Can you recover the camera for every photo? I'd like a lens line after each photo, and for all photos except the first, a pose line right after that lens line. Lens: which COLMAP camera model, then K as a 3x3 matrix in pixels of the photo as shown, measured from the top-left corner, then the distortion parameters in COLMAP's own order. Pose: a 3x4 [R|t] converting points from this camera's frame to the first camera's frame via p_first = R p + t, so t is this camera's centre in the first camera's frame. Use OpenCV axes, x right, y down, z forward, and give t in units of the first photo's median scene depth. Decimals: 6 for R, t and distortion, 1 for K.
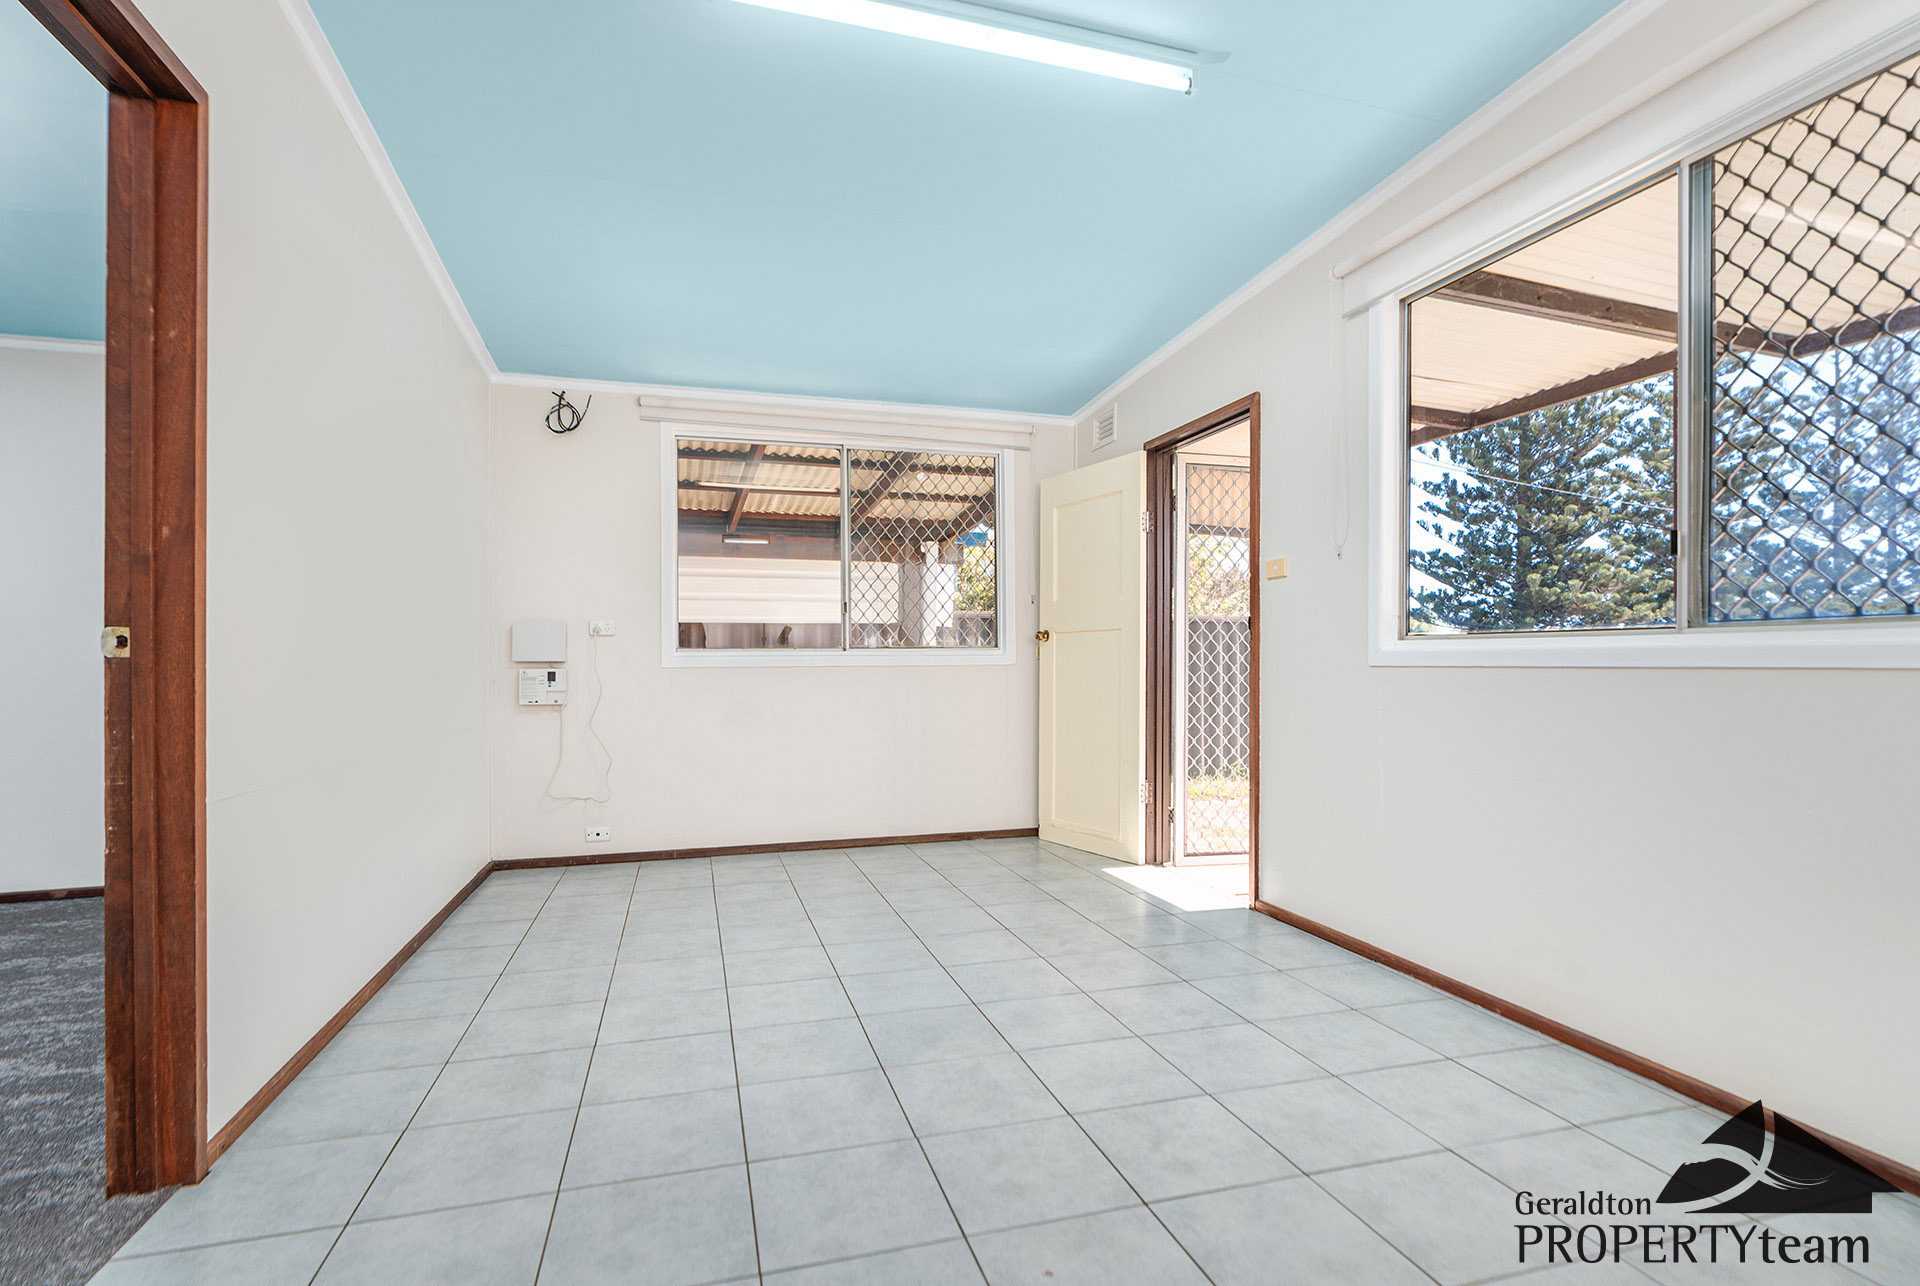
lens RADIAL K [[869.7, 0, 893.6], [0, 869.7, 668.7], [0, 0, 1]] dist [-0.003174, 0.000192]
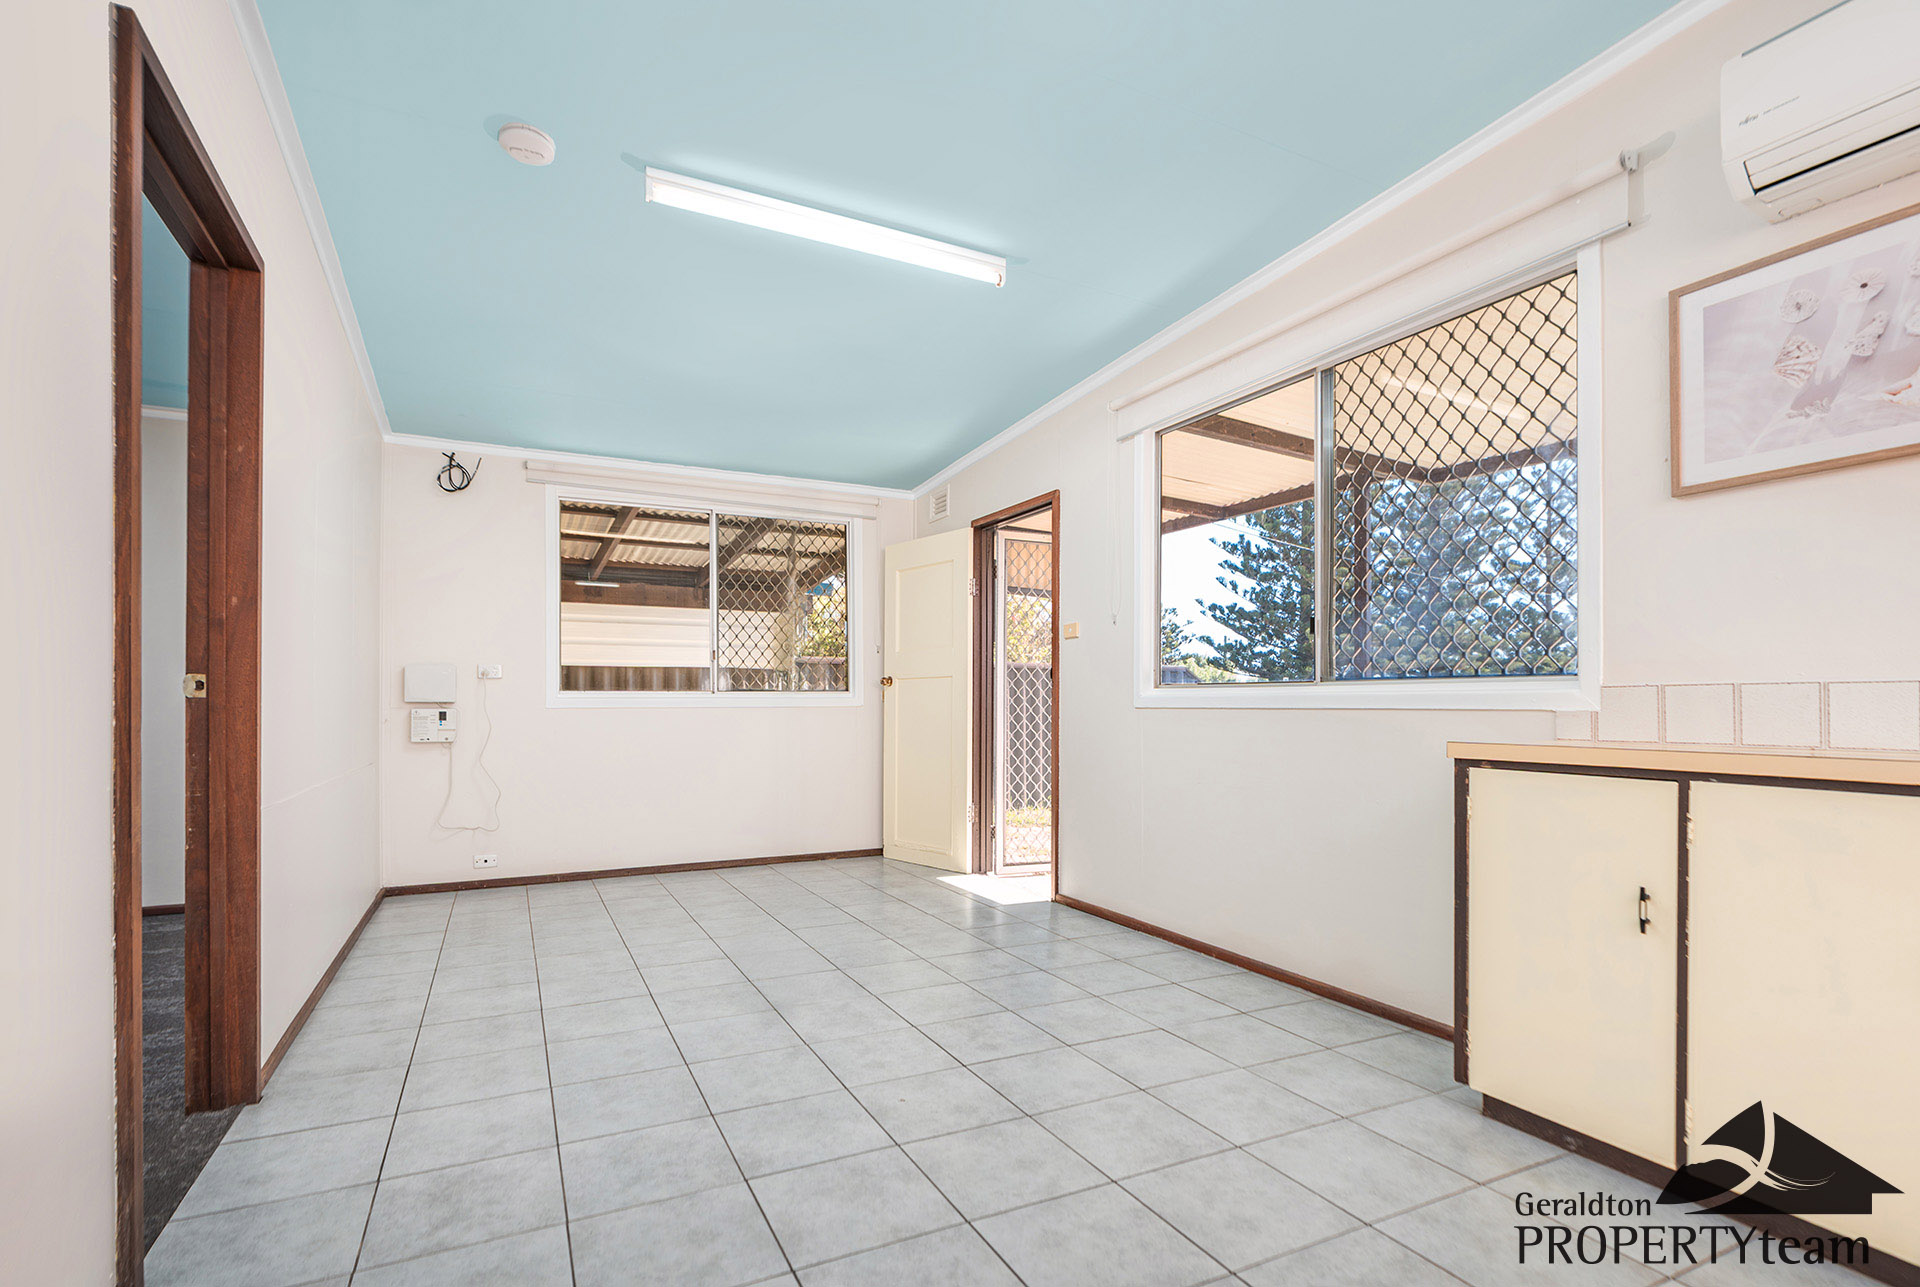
lens RADIAL K [[875.4, 0, 895.9], [0, 875.4, 699.6], [0, 0, 1]] dist [0.000601, 0.000020]
pose [[0.982457, 0.004015, 0.186444, -0.040412], [-0.001499, 0.999906, -0.013635, 0.002371], [-0.186481, 0.013117, 0.982371, -0.172311]]
